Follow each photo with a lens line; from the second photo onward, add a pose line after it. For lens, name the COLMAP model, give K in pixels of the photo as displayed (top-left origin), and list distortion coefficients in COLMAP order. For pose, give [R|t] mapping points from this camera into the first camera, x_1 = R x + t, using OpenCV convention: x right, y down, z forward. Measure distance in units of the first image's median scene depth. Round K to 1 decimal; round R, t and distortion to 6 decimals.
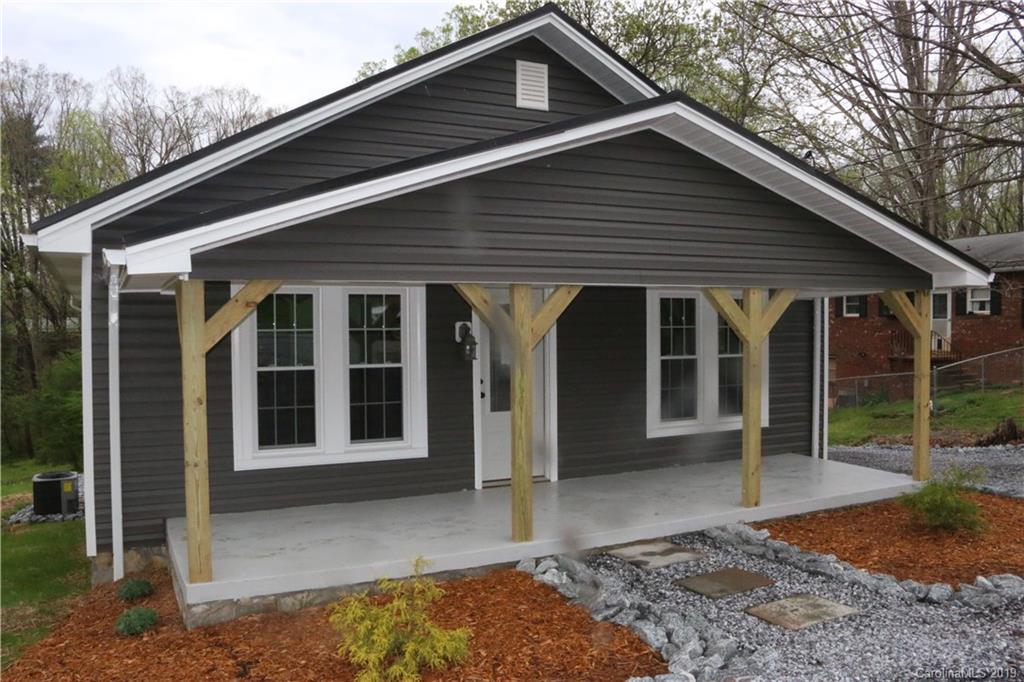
lens RADIAL K [[835.5, 0, 514.5], [0, 835.5, 345.4], [0, 0, 1]] dist [-0.105058, 0.056744]
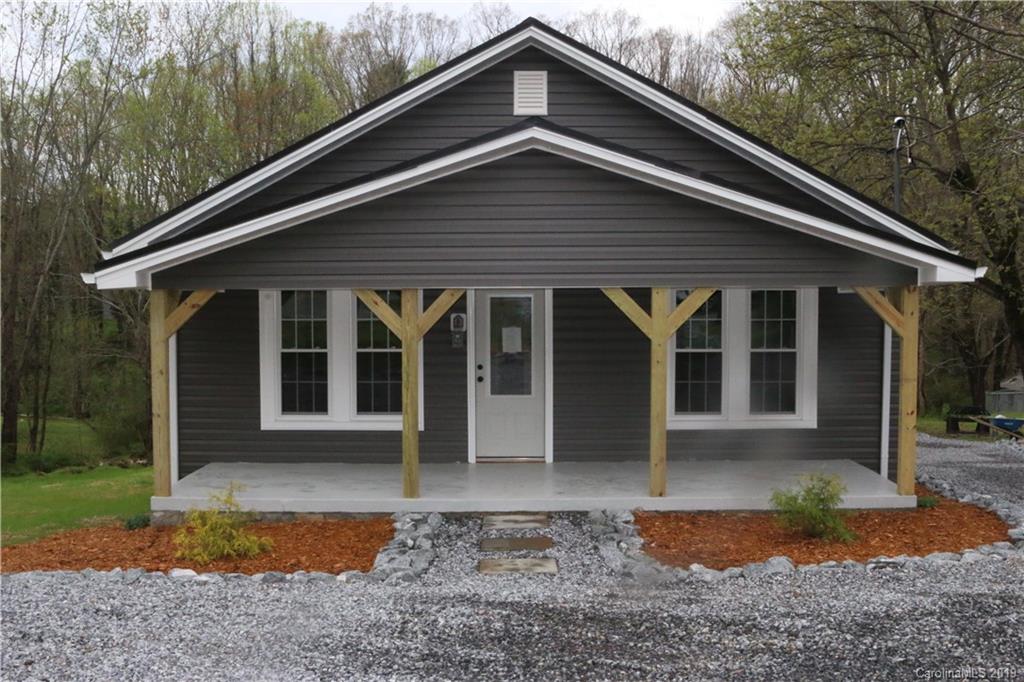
lens RADIAL K [[1065.6, 0, 509.9], [0, 1065.6, 346.5], [0, 0, 1]] dist [-0.066802, 0.000000]
pose [[0.891725, 0.029538, -0.451612, 0.637369], [-0.015968, 0.999300, 0.033830, -0.032814], [0.452295, -0.022956, 0.891573, -0.247481]]
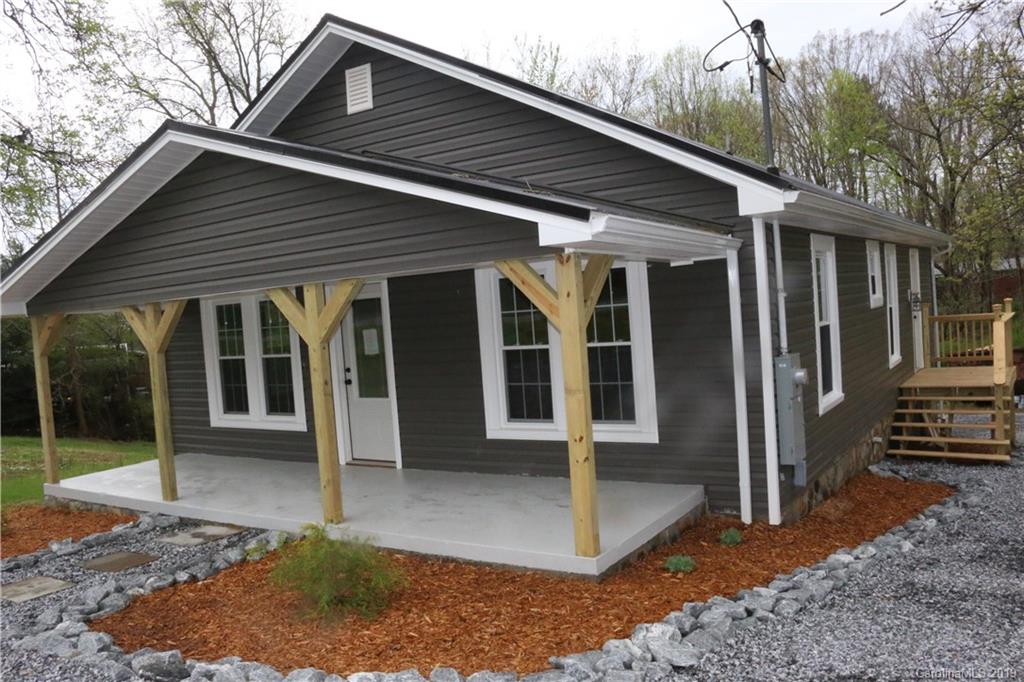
lens RADIAL K [[835.9, 0, 506.6], [0, 835.9, 343.4], [0, 0, 1]] dist [-0.093178, 0.004688]
pose [[0.487311, 0.012425, -0.873140, 1.041709], [0.046403, 0.998118, 0.040101, -0.027355], [0.871995, -0.060058, 0.485817, 0.646916]]
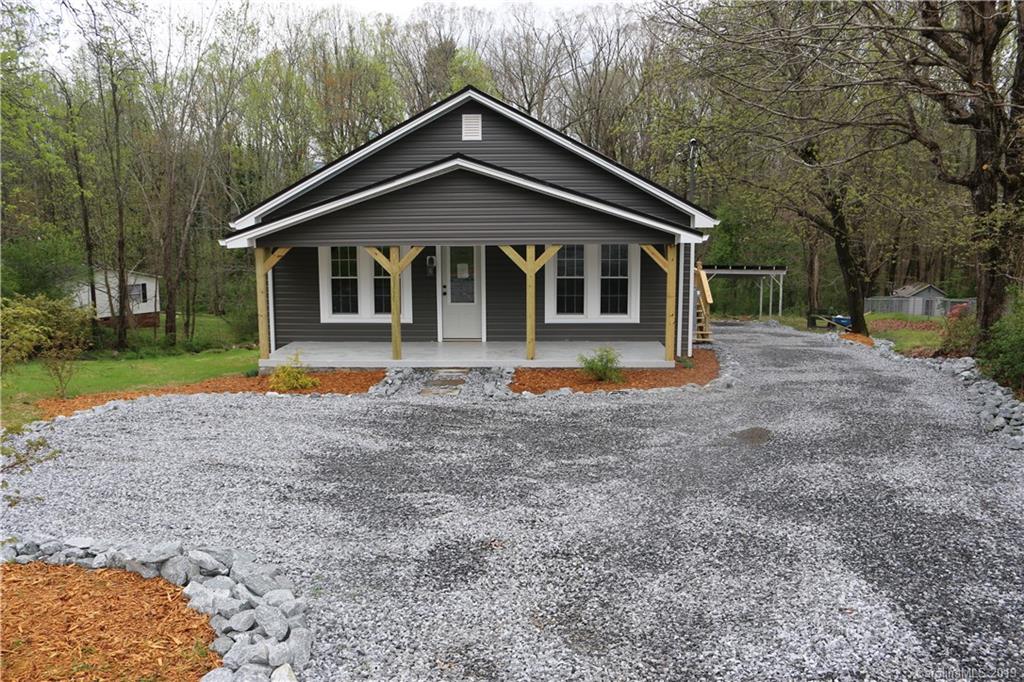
lens RADIAL K [[835.5, 0, 505.9], [0, 835.5, 338.1], [0, 0, 1]] dist [-0.105058, 0.056744]
pose [[0.867428, 0.076500, -0.491647, 1.042344], [-0.013804, 0.991429, 0.129912, -0.092196], [0.497371, -0.105903, 0.861049, -0.603398]]
